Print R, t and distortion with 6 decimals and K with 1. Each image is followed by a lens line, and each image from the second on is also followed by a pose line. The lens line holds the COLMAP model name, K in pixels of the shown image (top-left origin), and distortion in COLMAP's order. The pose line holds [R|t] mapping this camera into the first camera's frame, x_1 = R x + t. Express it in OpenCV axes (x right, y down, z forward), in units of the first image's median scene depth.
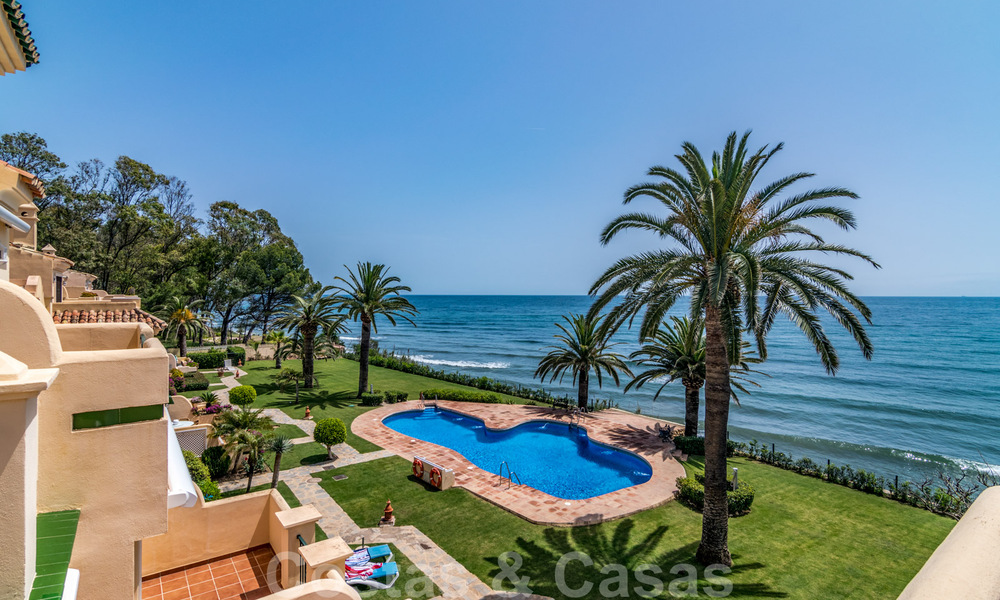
lens RADIAL K [[488.1, 0, 506.7], [0, 488.1, 295.9], [0, 0, 1]] dist [-0.003517, -0.000324]
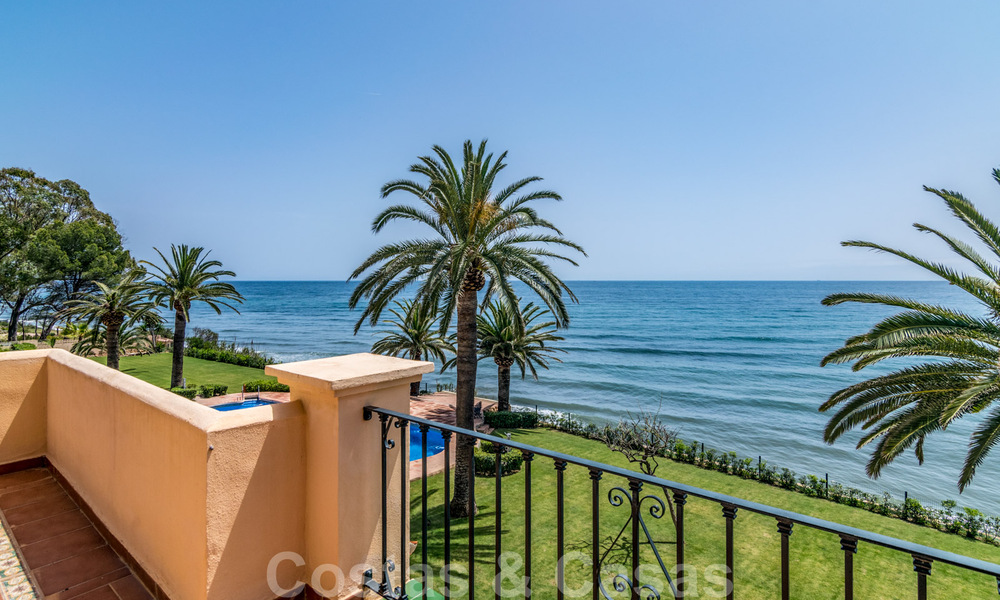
lens RADIAL K [[519.1, 0, 513.7], [0, 519.1, 272.8], [0, 0, 1]] dist [-0.002233, 0.000121]
pose [[0.975093, 0.000989, 0.221793, 0.129116], [0.002835, 0.999853, -0.016924, 0.002158], [-0.221777, 0.017131, 0.974947, -0.104273]]
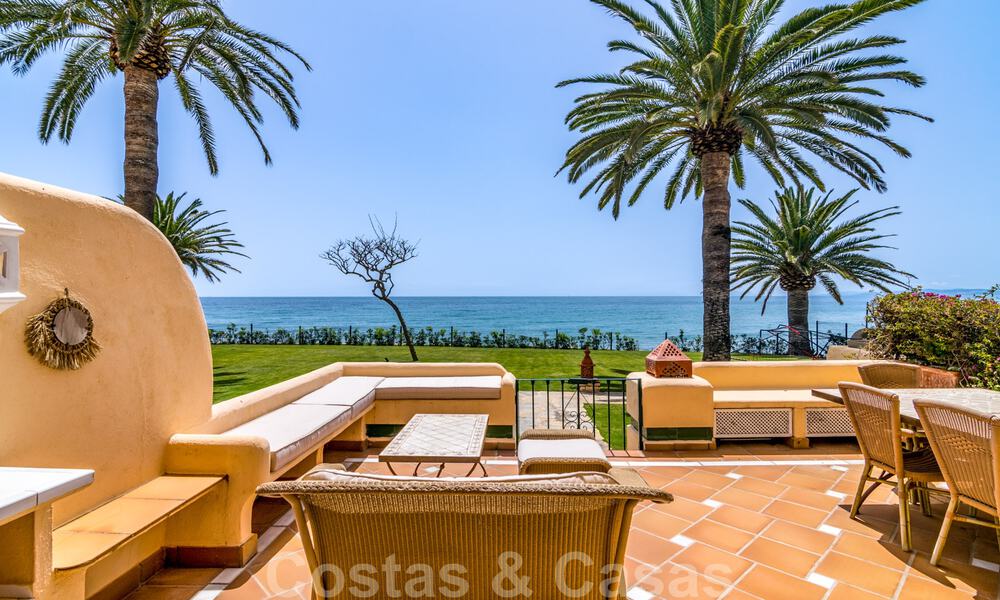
lens RADIAL K [[479.2, 0, 497.6], [0, 479.2, 298.2], [0, 0, 1]] dist [0.002301, -0.000912]
pose [[0.629653, -0.003238, 0.776870, 0.083746], [0.000275, 0.999992, 0.003945, 0.198257], [-0.776877, -0.002270, 0.629648, -0.002282]]
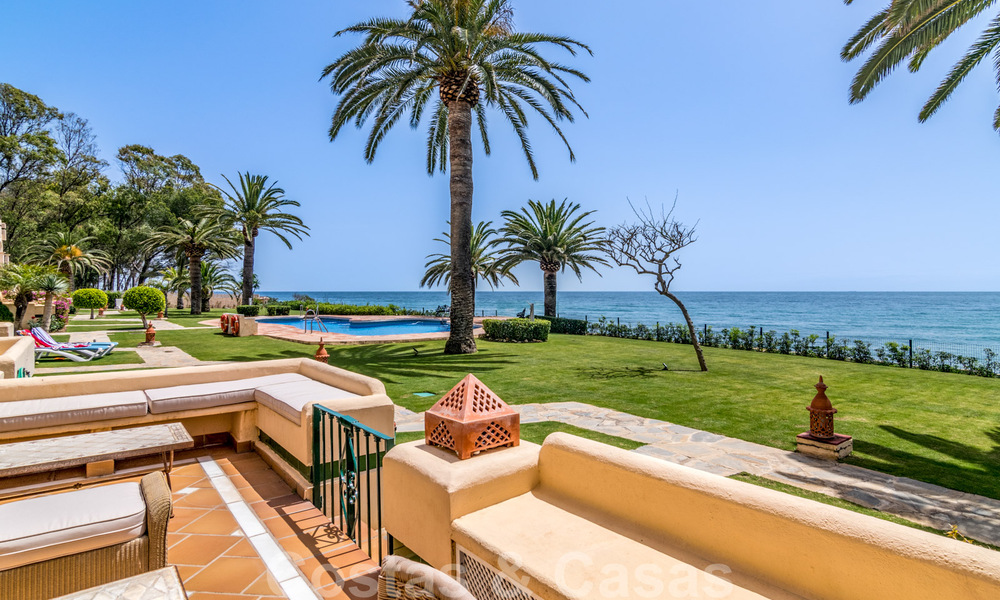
lens RADIAL K [[510.8, 0, 543.2], [0, 510.8, 287.5], [0, 0, 1]] dist [-0.001509, -0.000122]
pose [[0.996348, -0.005665, 0.085196, 0.240388], [0.005671, 0.999984, 0.000167, 0.192094], [-0.085196, 0.000317, 0.996364, -0.038968]]
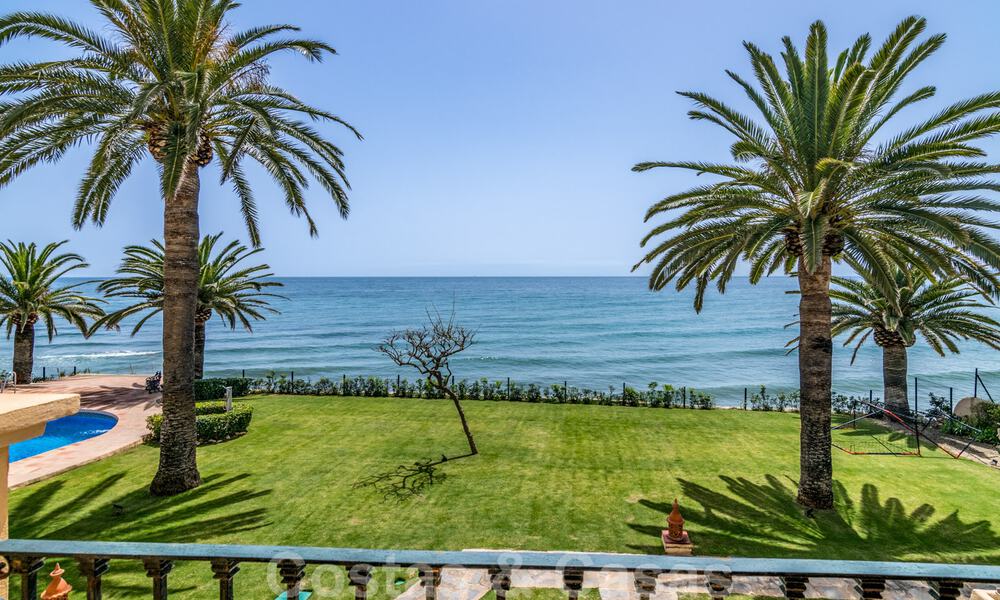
lens RADIAL K [[517.9, 0, 532.6], [0, 517.9, 276.8], [0, 0, 1]] dist [-0.000930, 0.000030]
pose [[0.650379, -0.004607, 0.759596, 0.080790], [0.003607, 0.999989, 0.002977, 0.098705], [-0.759601, 0.000804, 0.650389, 0.016479]]
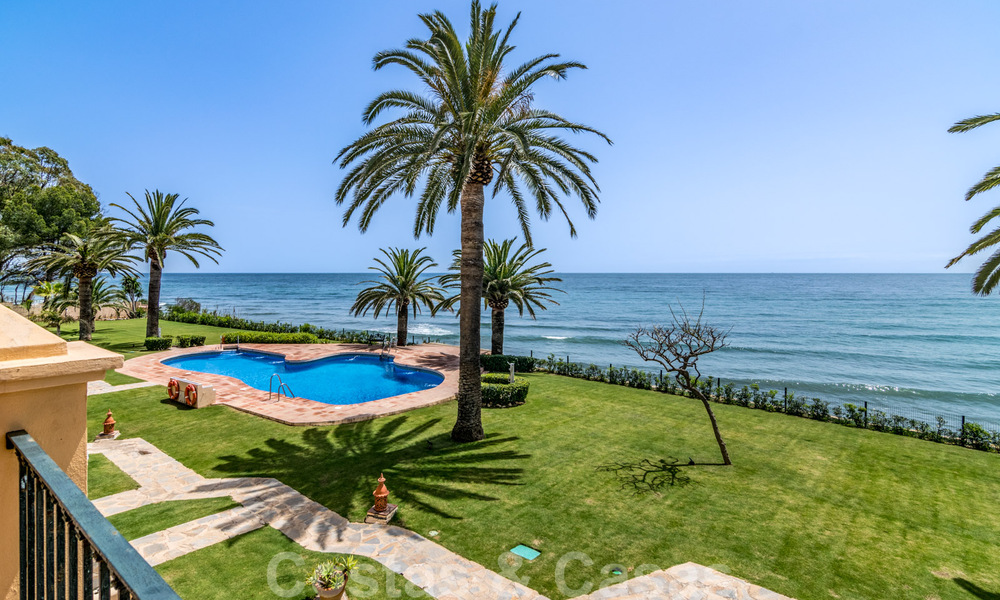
lens RADIAL K [[492.6, 0, 493.5], [0, 492.6, 273.1], [0, 0, 1]] dist [-0.001631, 0.000064]
pose [[0.972045, -0.002306, 0.234785, 0.114417], [0.002186, 0.999997, 0.000771, 0.098598], [-0.234786, -0.000236, 0.972047, 0.005163]]
